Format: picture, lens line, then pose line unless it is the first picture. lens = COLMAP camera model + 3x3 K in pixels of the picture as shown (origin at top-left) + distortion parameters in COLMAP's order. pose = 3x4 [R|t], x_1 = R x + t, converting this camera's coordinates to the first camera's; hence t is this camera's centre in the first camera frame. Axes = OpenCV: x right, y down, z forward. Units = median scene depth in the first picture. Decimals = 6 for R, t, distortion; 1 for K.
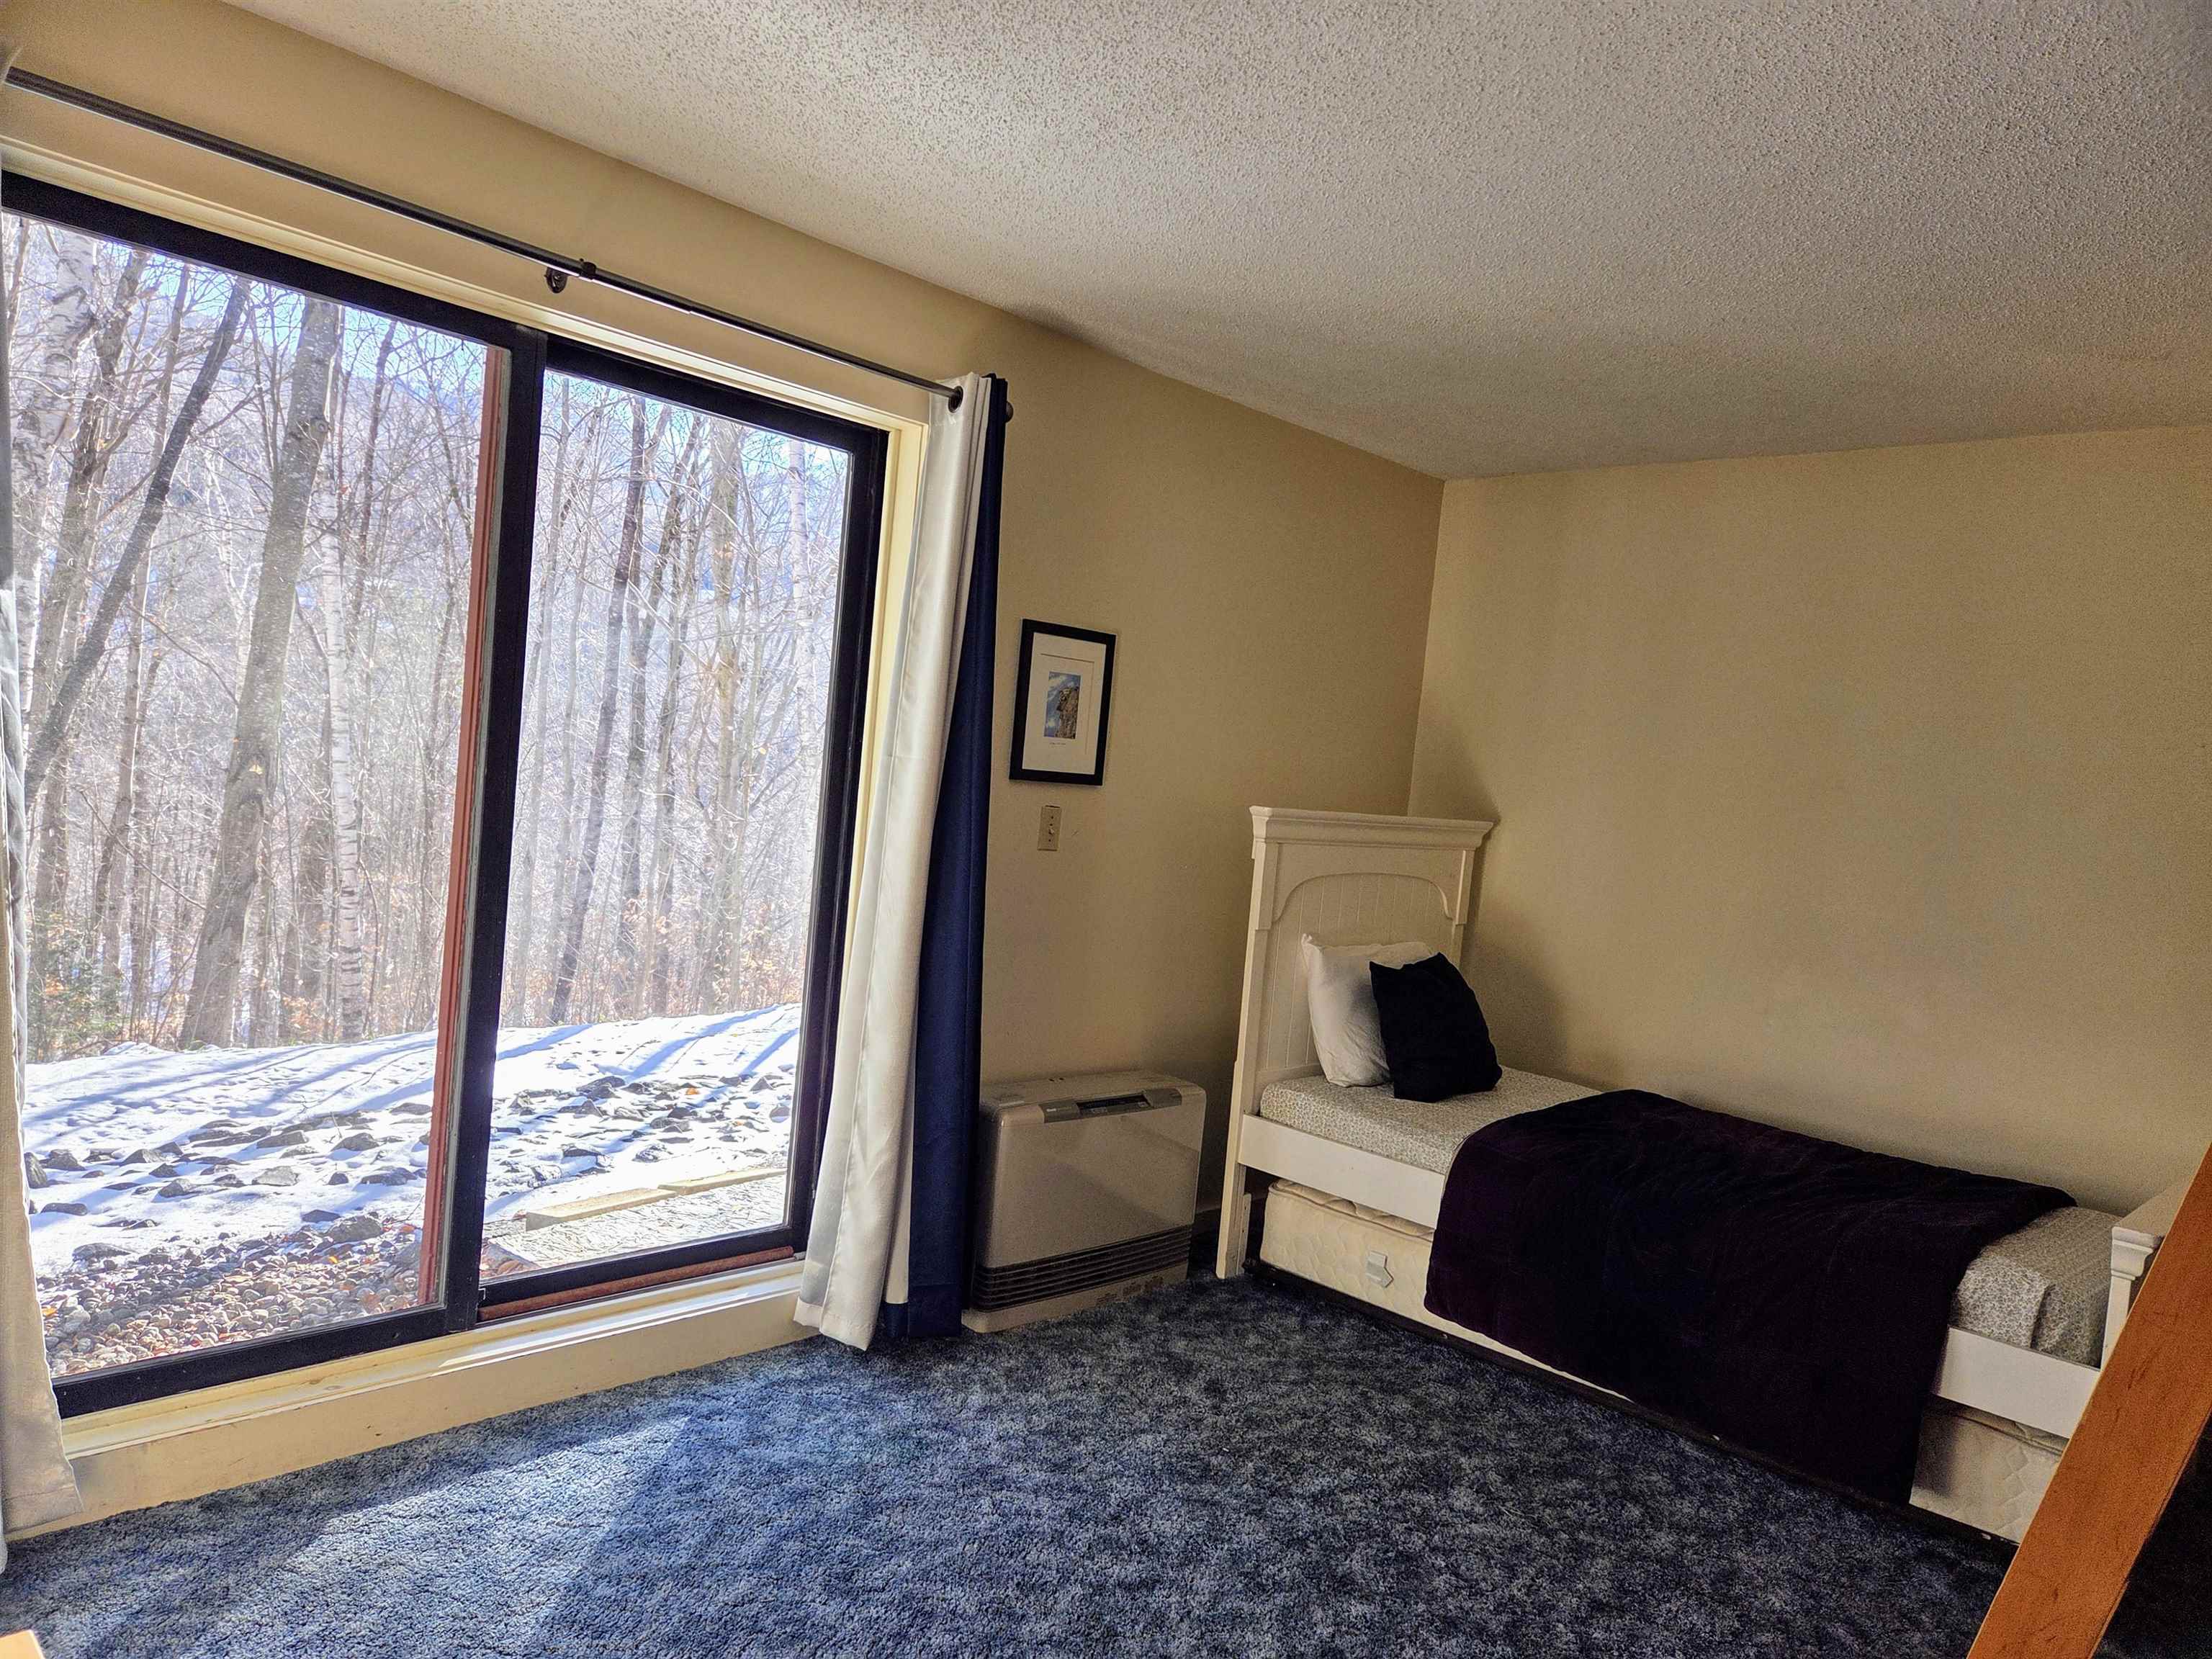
lens RADIAL K [[1456.8, 0, 1106.0], [0, 1456.8, 829.5], [0, 0, 1]] dist [0.038631, -0.005254]
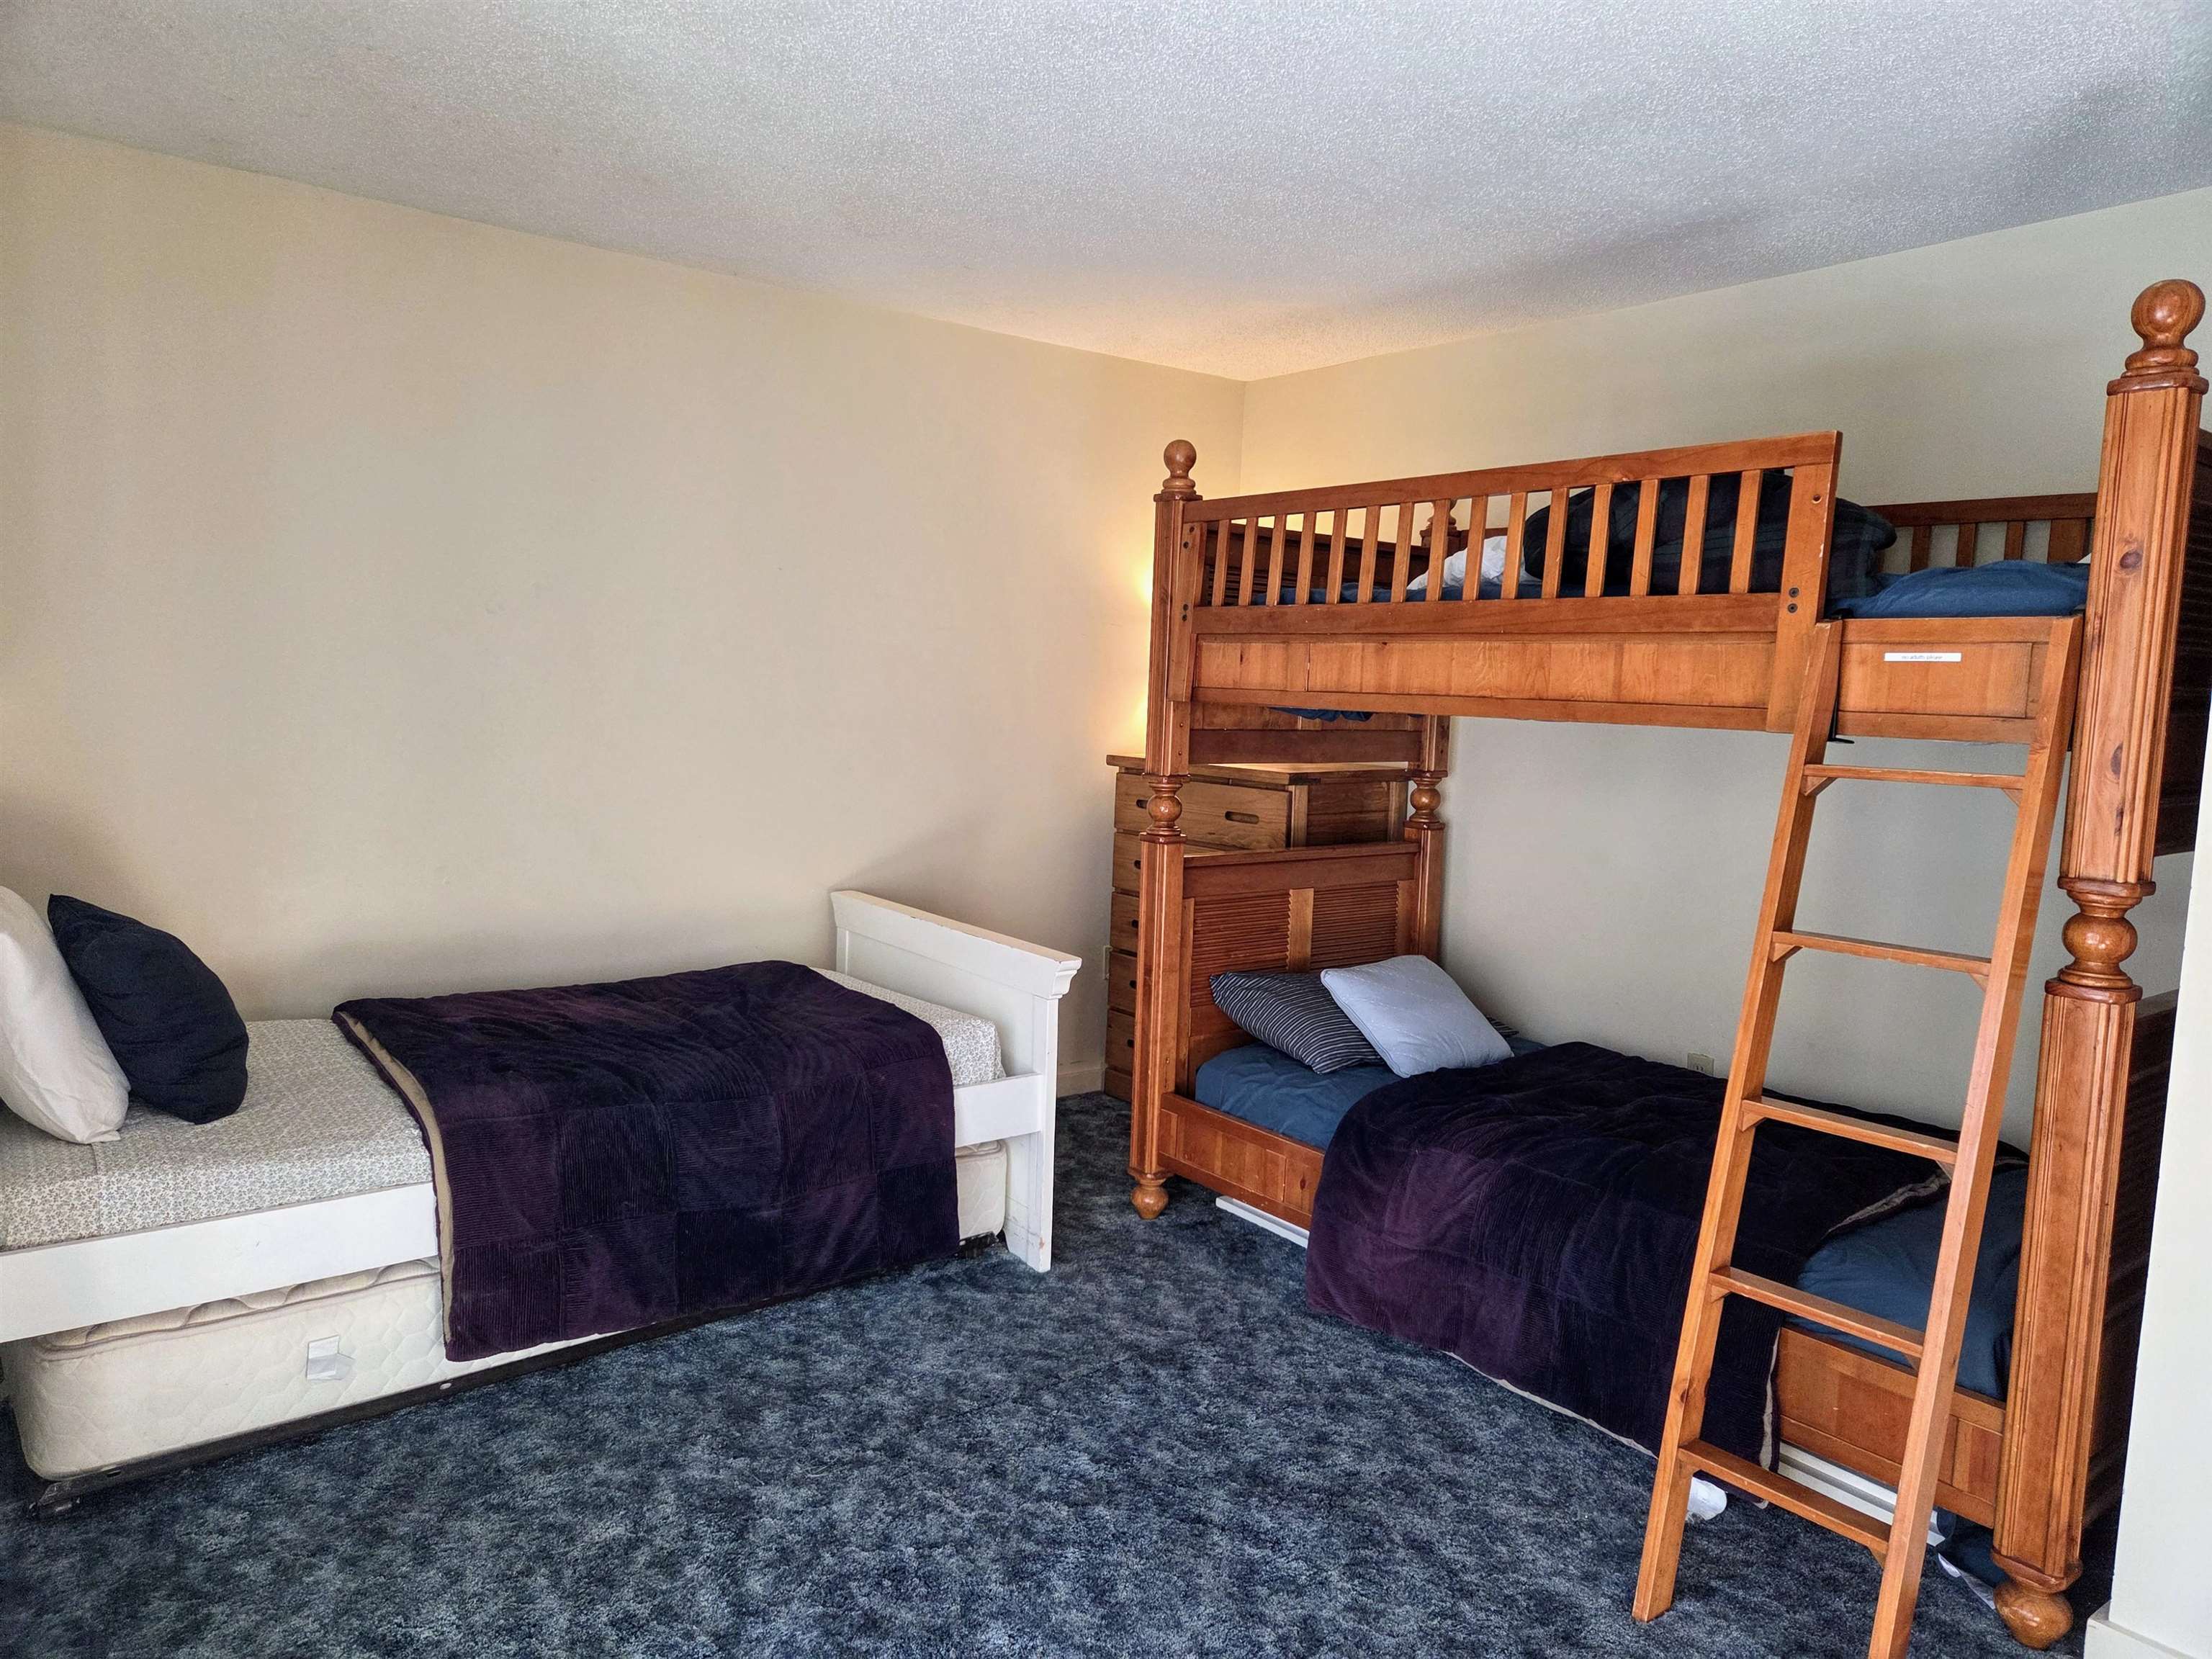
lens RADIAL K [[1456.8, 0, 1106.0], [0, 1456.8, 829.5], [0, 0, 1]] dist [0.038631, -0.005254]
pose [[0.176054, -0.195589, 0.964754, -0.412932], [0.032277, 0.980682, 0.192928, -0.071946], [-0.983851, -0.002826, 0.178966, 0.583746]]
